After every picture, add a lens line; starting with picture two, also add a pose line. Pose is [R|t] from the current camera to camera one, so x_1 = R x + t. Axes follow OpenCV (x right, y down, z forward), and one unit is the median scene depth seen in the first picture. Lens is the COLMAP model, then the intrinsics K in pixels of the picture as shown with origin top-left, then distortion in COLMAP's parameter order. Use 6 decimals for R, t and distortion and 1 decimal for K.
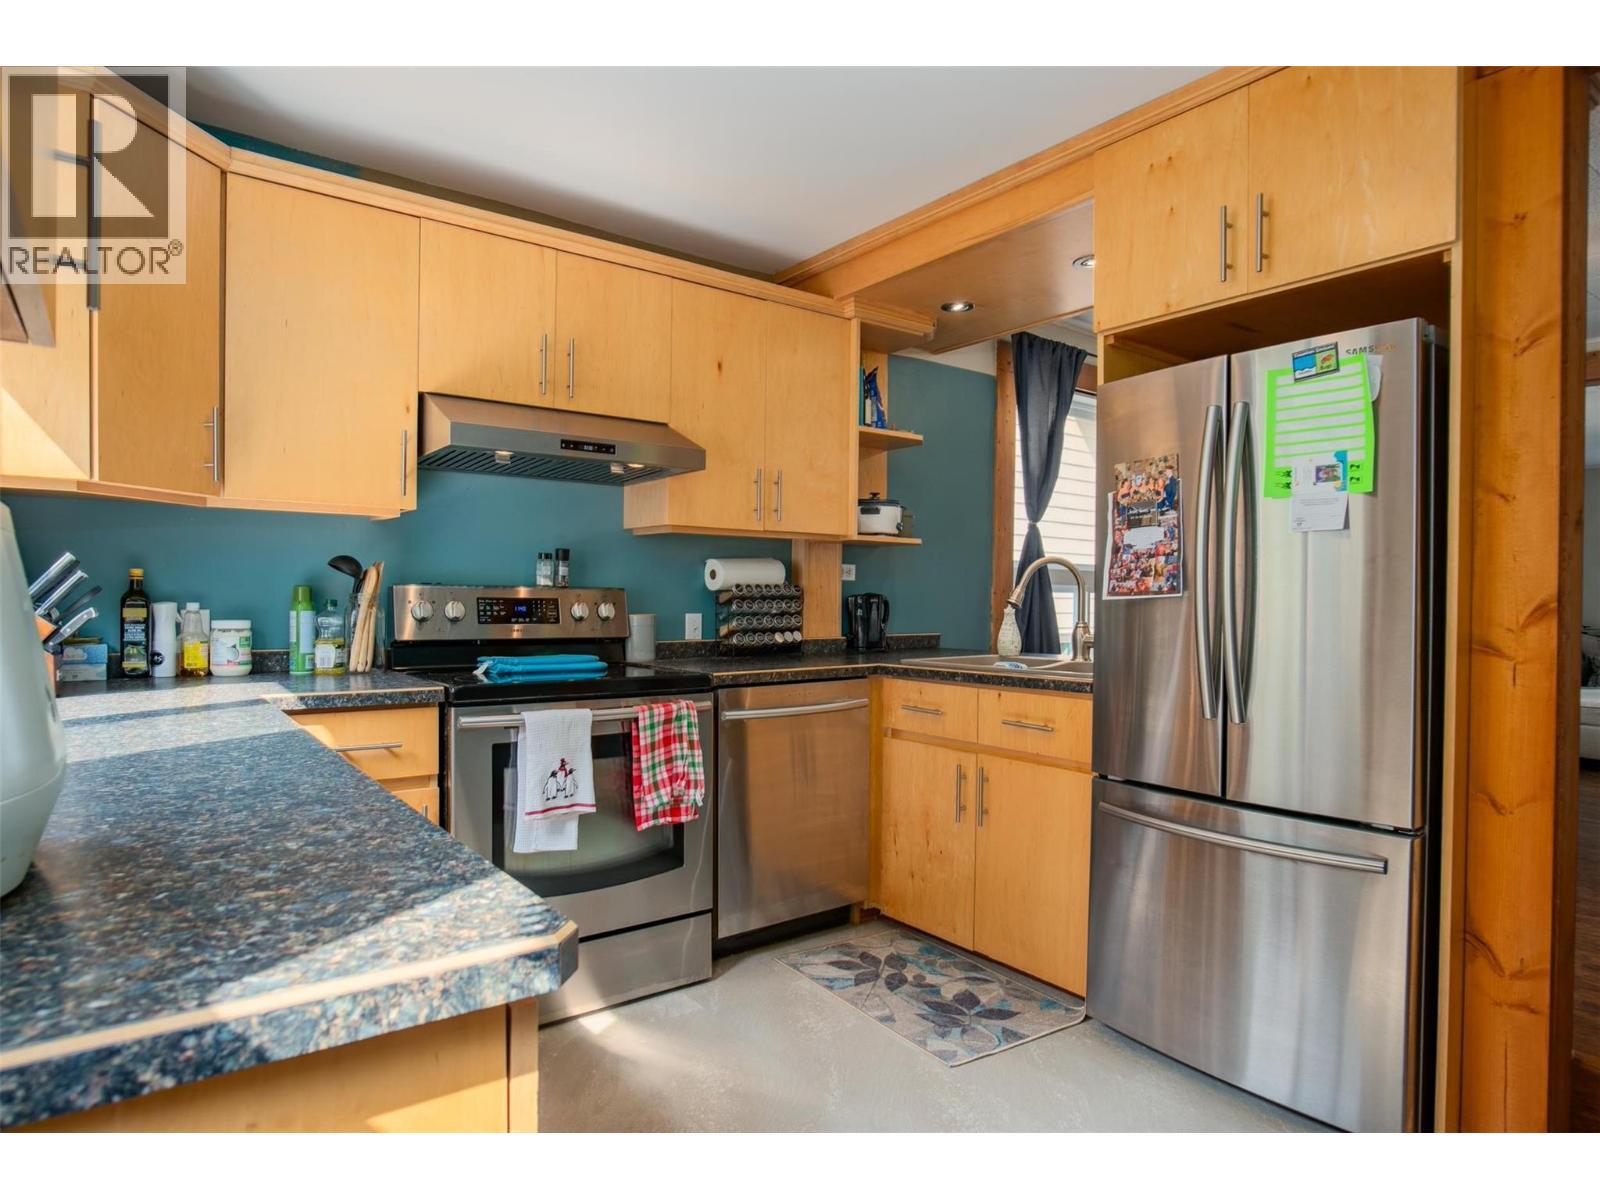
lens RADIAL K [[927.0, 0, 793.1], [0, 927.0, 609.2], [0, 0, 1]] dist [-0.032048, 0.015044]
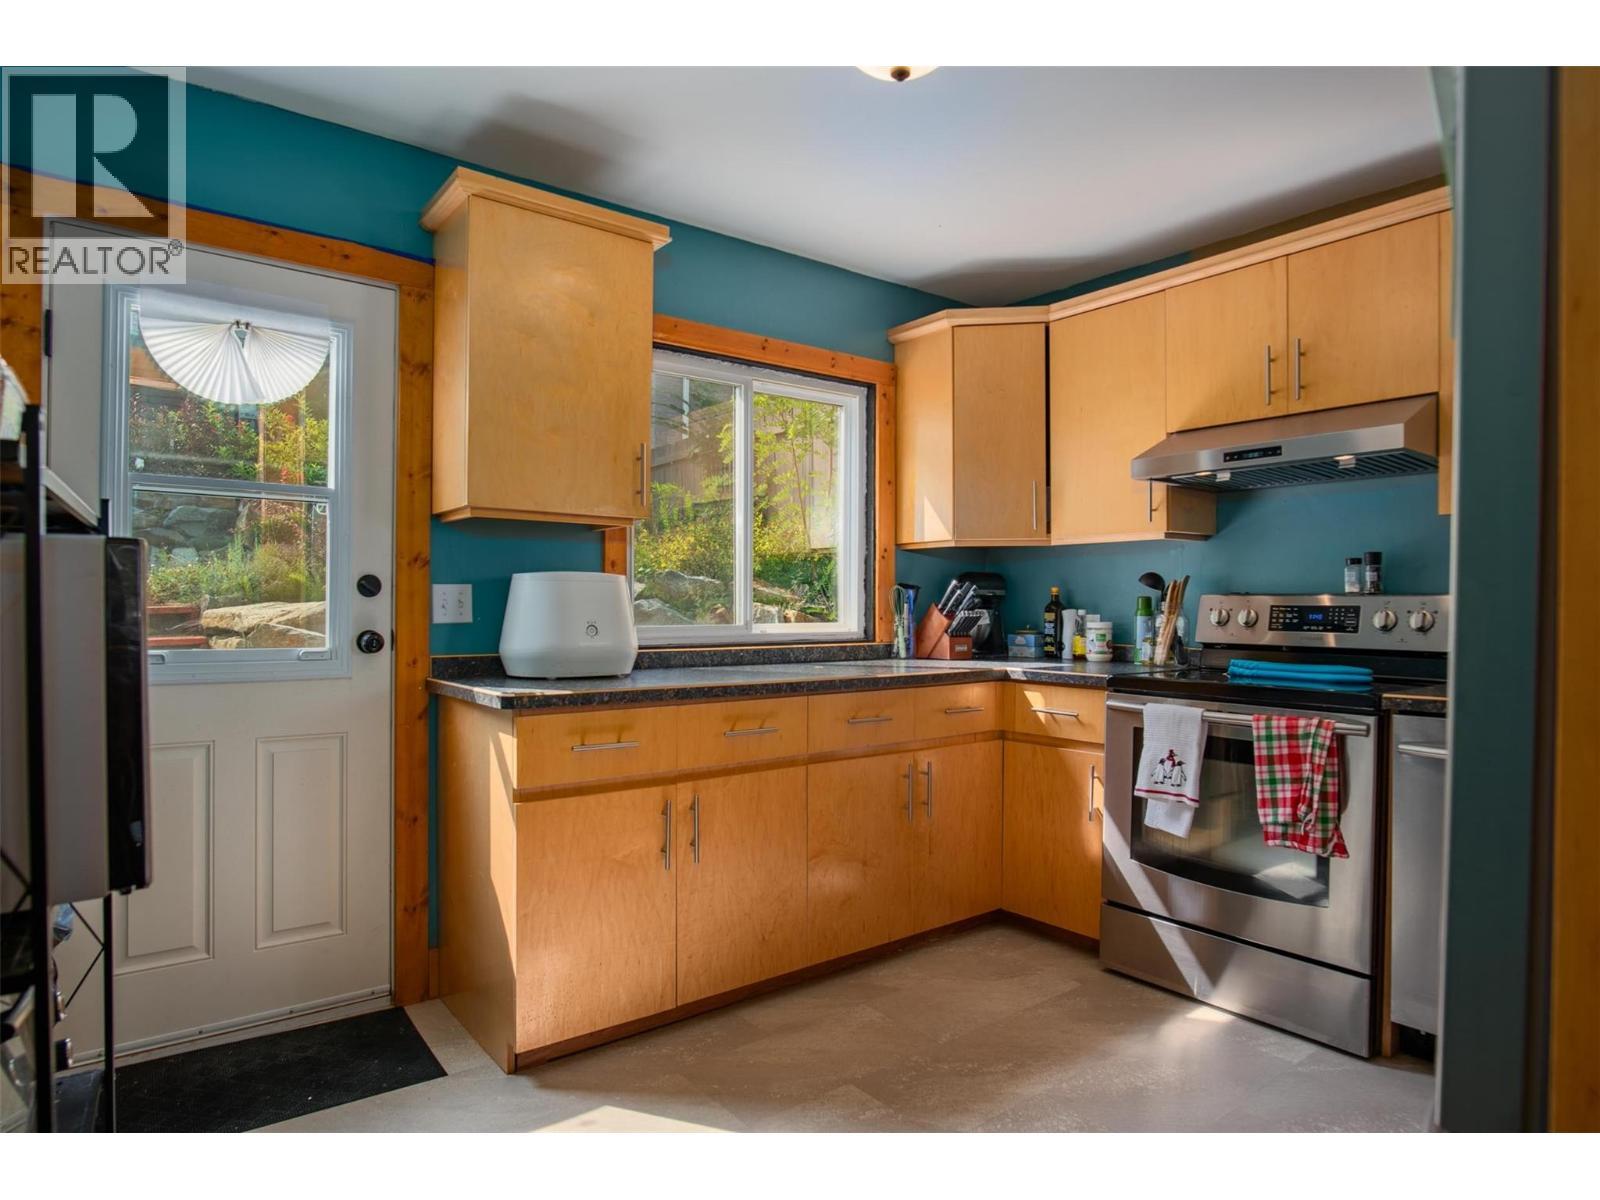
lens RADIAL K [[927.0, 0, 798.3], [0, 927.0, 605.5], [0, 0, 1]] dist [-0.032048, 0.015044]
pose [[0.025916, -0.008771, -0.999626, 0.778578], [-0.018914, 0.999778, -0.009263, 0.008286], [0.999485, 0.019147, 0.025744, 0.489391]]
